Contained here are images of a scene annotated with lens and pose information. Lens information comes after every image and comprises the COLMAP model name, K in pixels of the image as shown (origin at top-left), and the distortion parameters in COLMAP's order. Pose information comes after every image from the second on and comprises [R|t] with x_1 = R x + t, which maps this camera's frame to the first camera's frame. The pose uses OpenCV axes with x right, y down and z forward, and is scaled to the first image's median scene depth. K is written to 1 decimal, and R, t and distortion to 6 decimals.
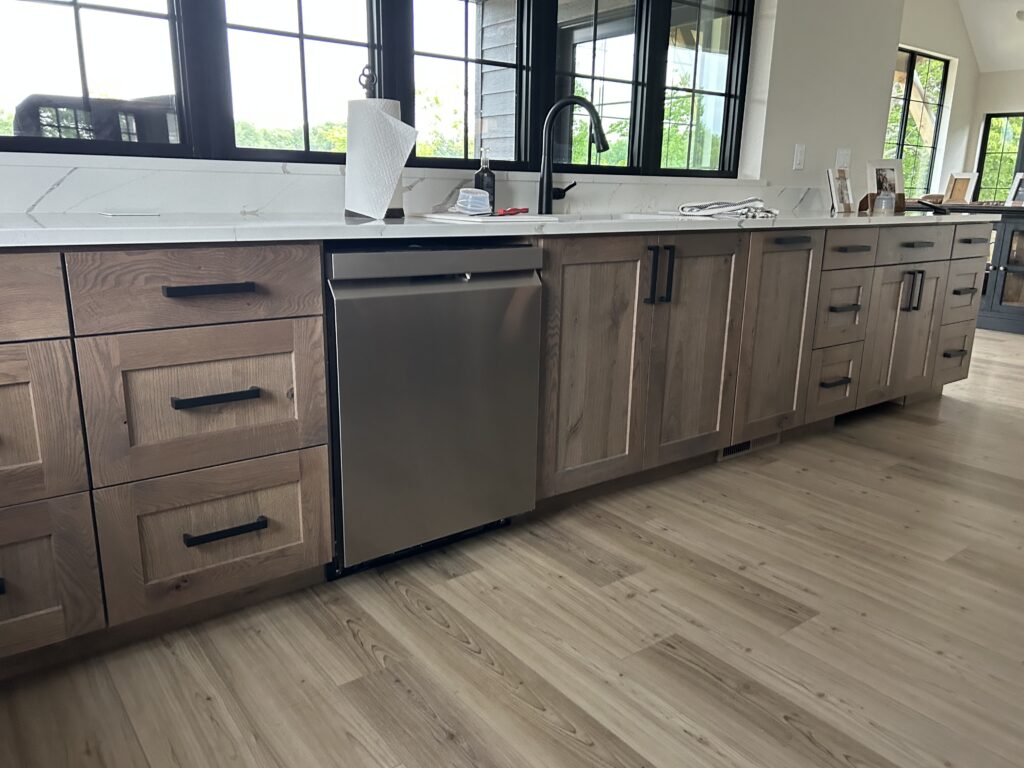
lens RADIAL K [[769.4, 0, 514.1], [0, 769.4, 386.4], [0, 0, 1]] dist [0.026757, -0.019914]
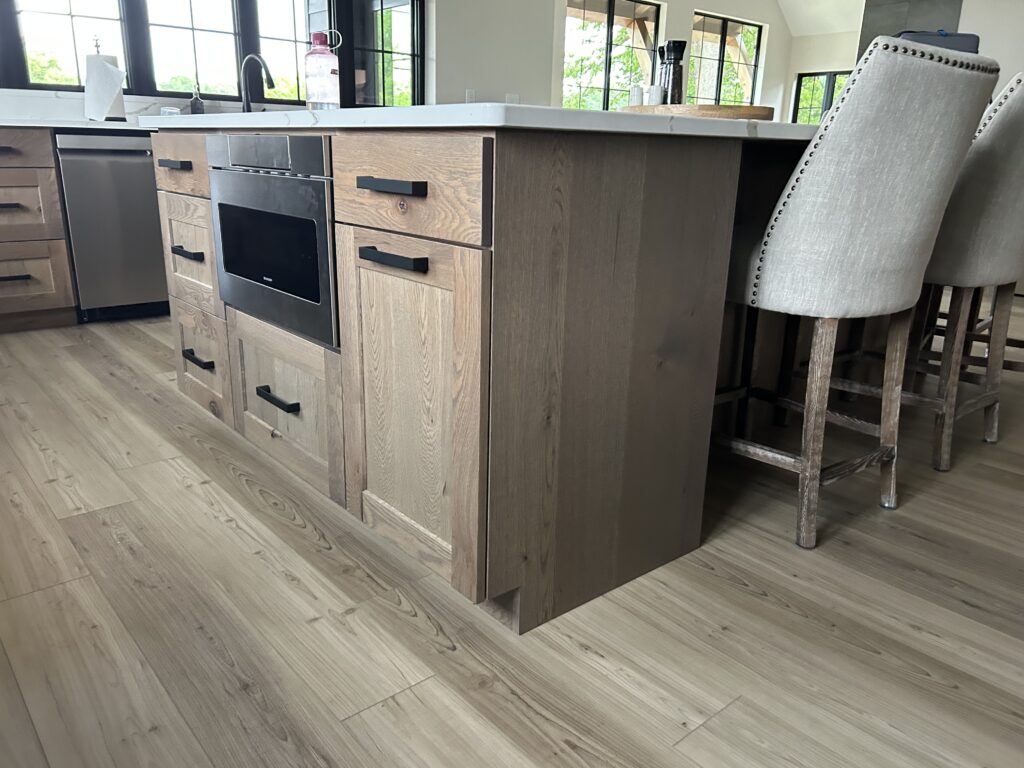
lens RADIAL K [[769.4, 0, 509.0], [0, 769.4, 385.0], [0, 0, 1]] dist [0.026757, -0.019914]
pose [[0.999205, -0.008463, 0.038955, 0.784850], [0.006690, 0.998945, 0.045425, 0.359739], [-0.039298, -0.045128, 0.998208, -0.977622]]
